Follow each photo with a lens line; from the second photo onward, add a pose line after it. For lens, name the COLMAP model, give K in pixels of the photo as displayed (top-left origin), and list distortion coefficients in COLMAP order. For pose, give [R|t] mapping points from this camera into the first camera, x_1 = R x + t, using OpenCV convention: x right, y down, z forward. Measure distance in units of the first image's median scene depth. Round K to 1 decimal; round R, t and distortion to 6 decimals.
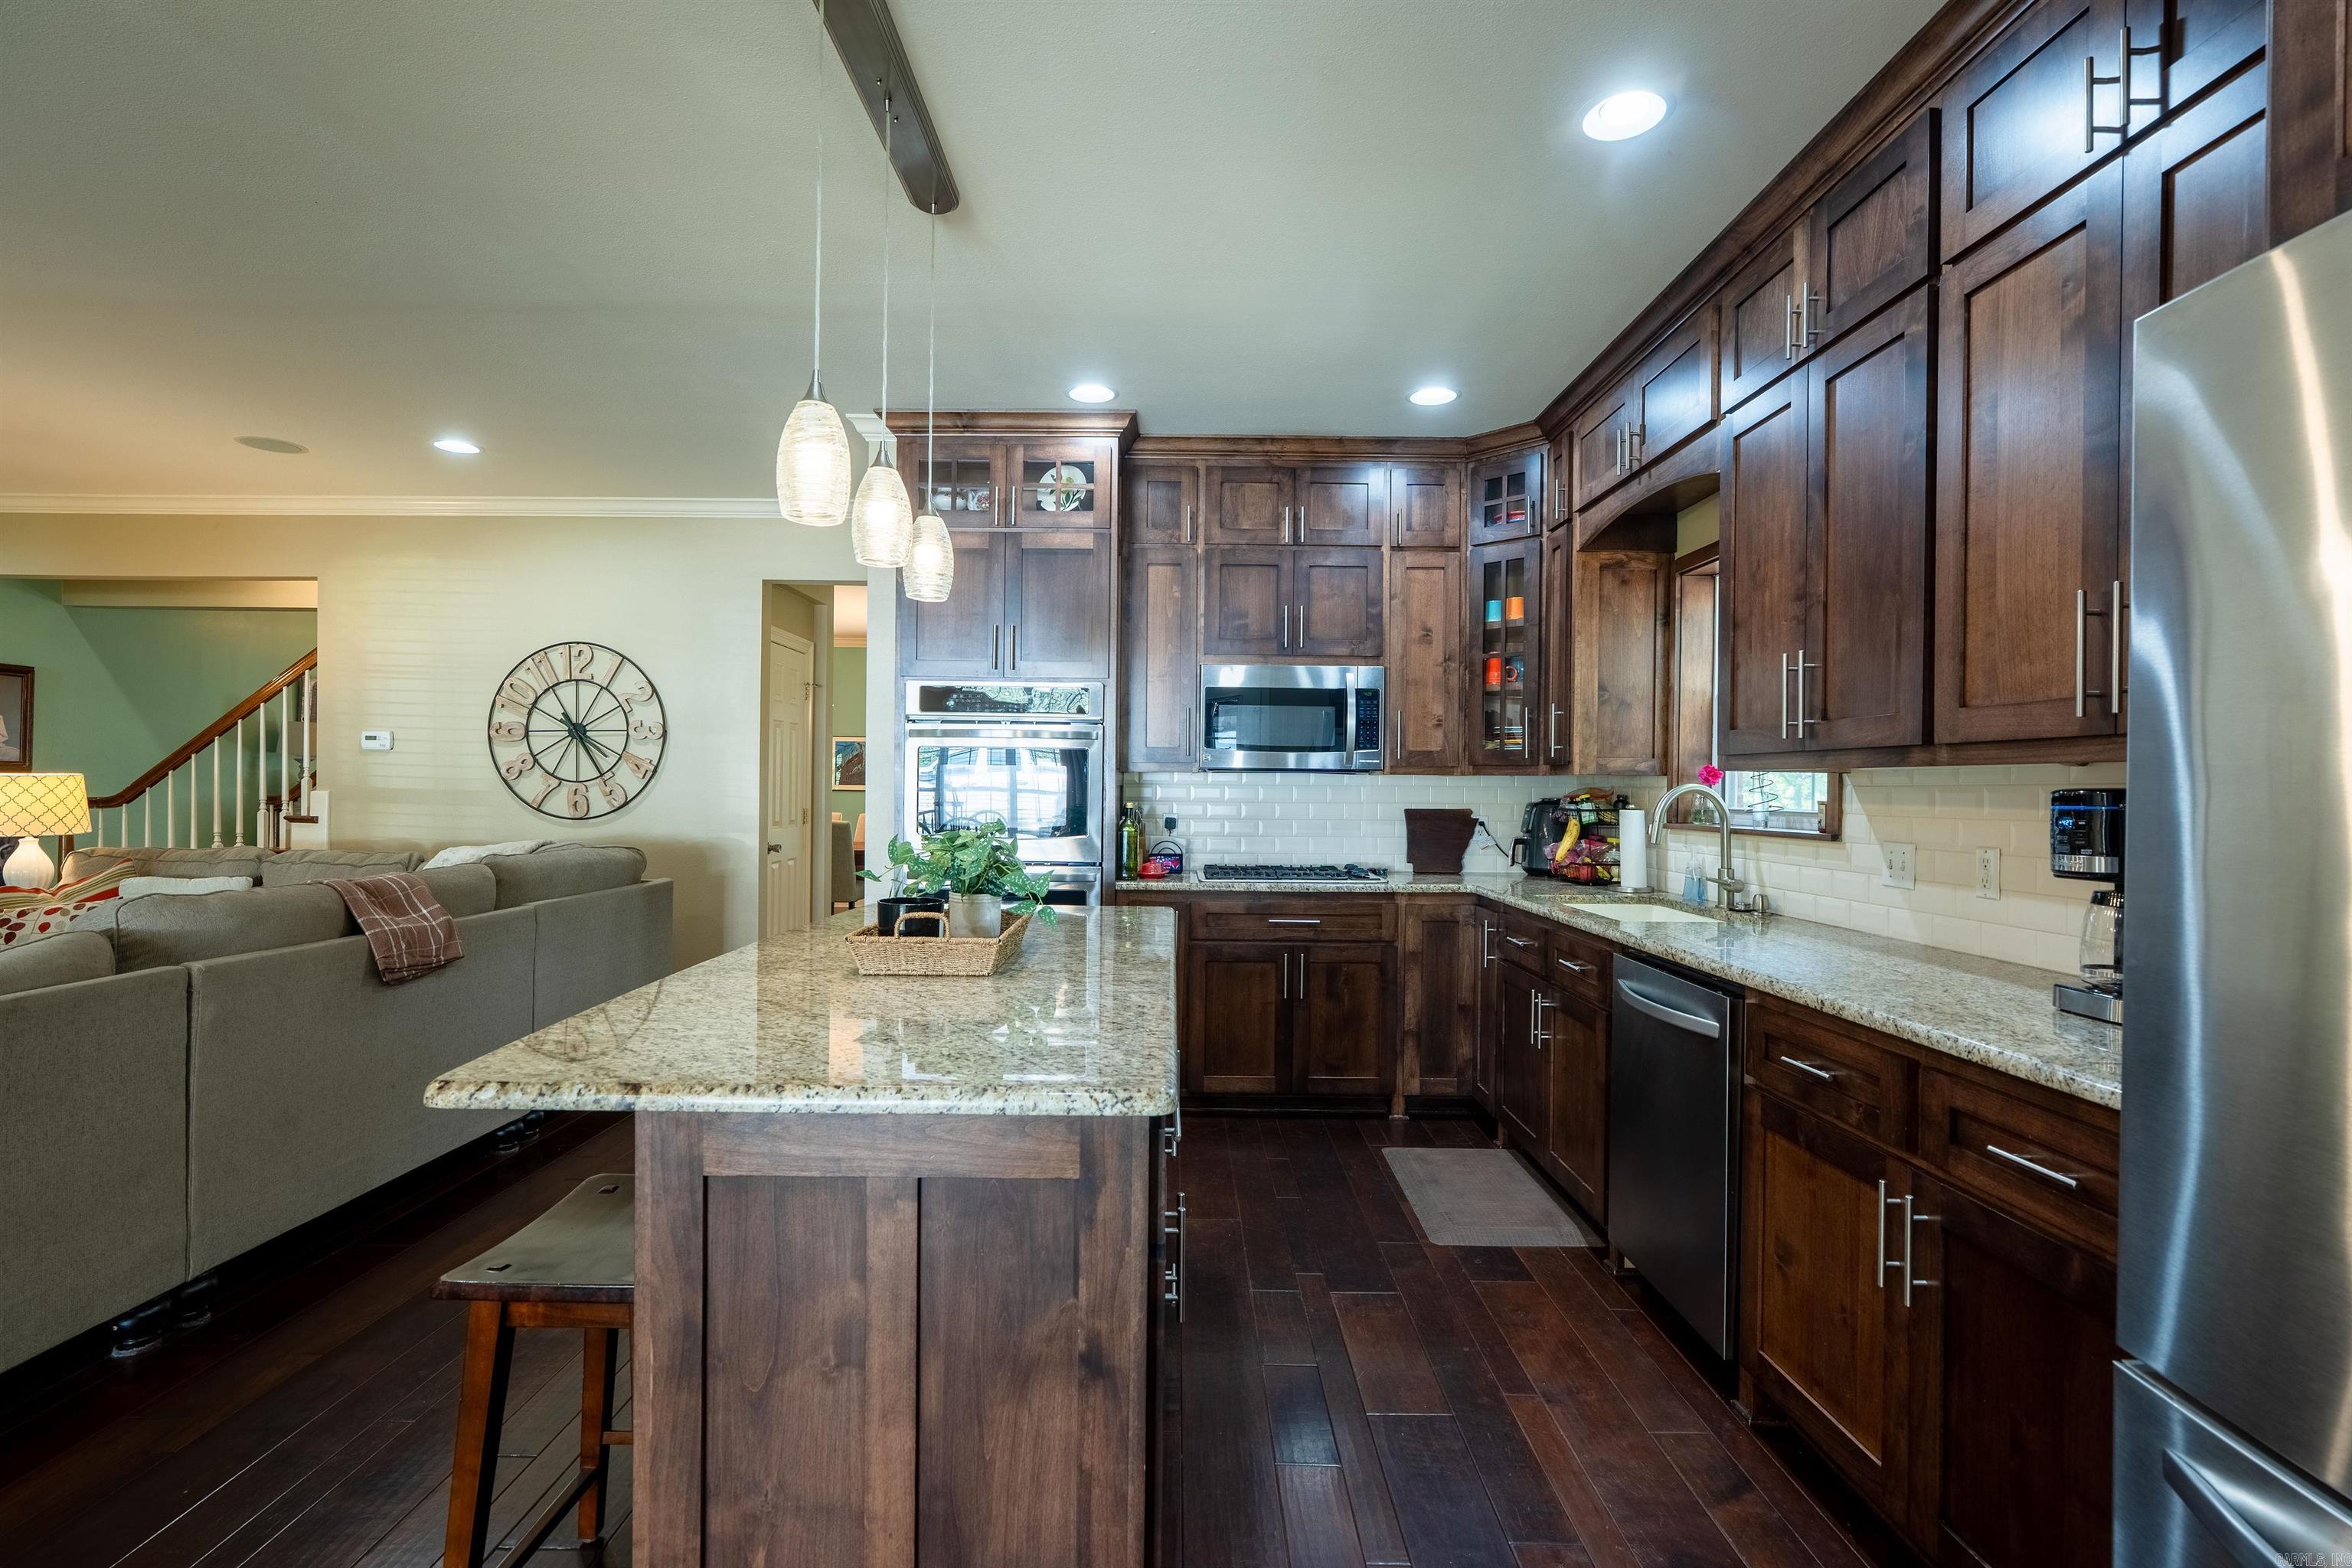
lens RADIAL K [[1054.9, 0, 1176.9], [0, 1054.9, 787.0], [0, 0, 1]] dist [-0.003059, 0.002239]
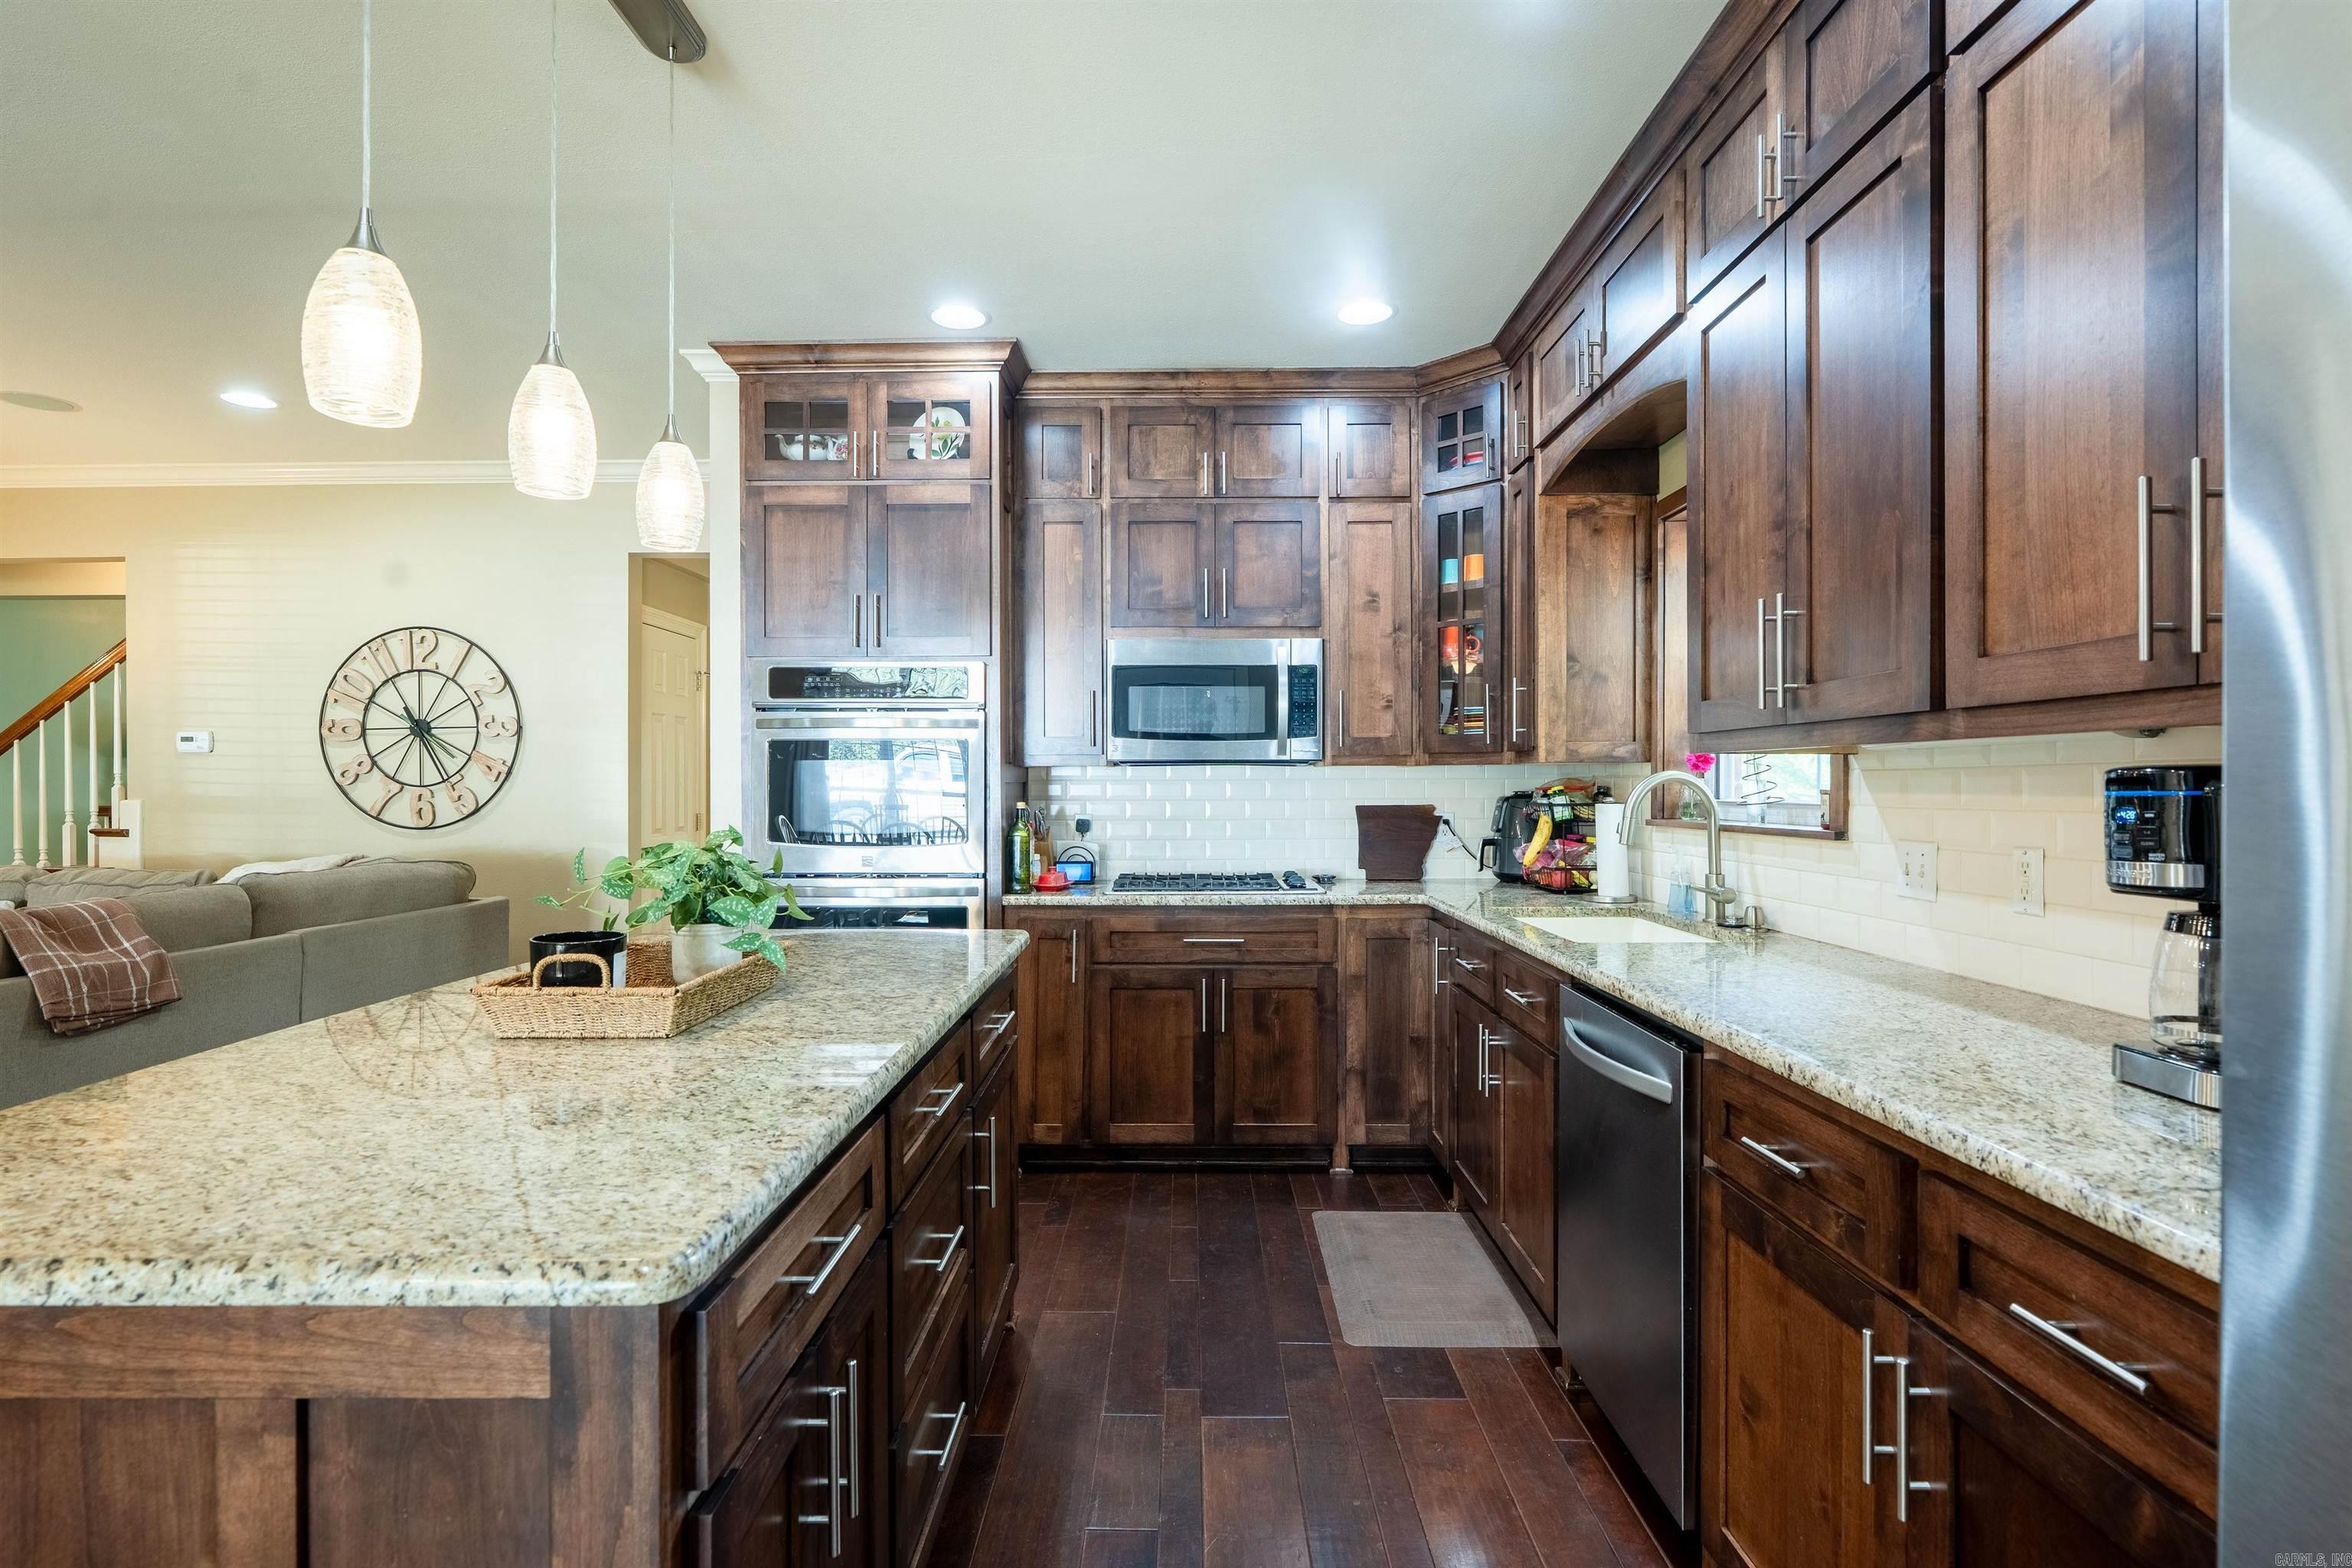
lens RADIAL K [[1116.8, 0, 1173.6], [0, 1116.8, 784.6], [0, 0, 1]] dist [-0.002174, 0.001185]
pose [[0.999842, -0.012560, -0.012600, 0.131034], [0.012556, 0.999921, -0.000435, 0.003588], [0.012605, 0.000277, 0.999921, 0.149356]]
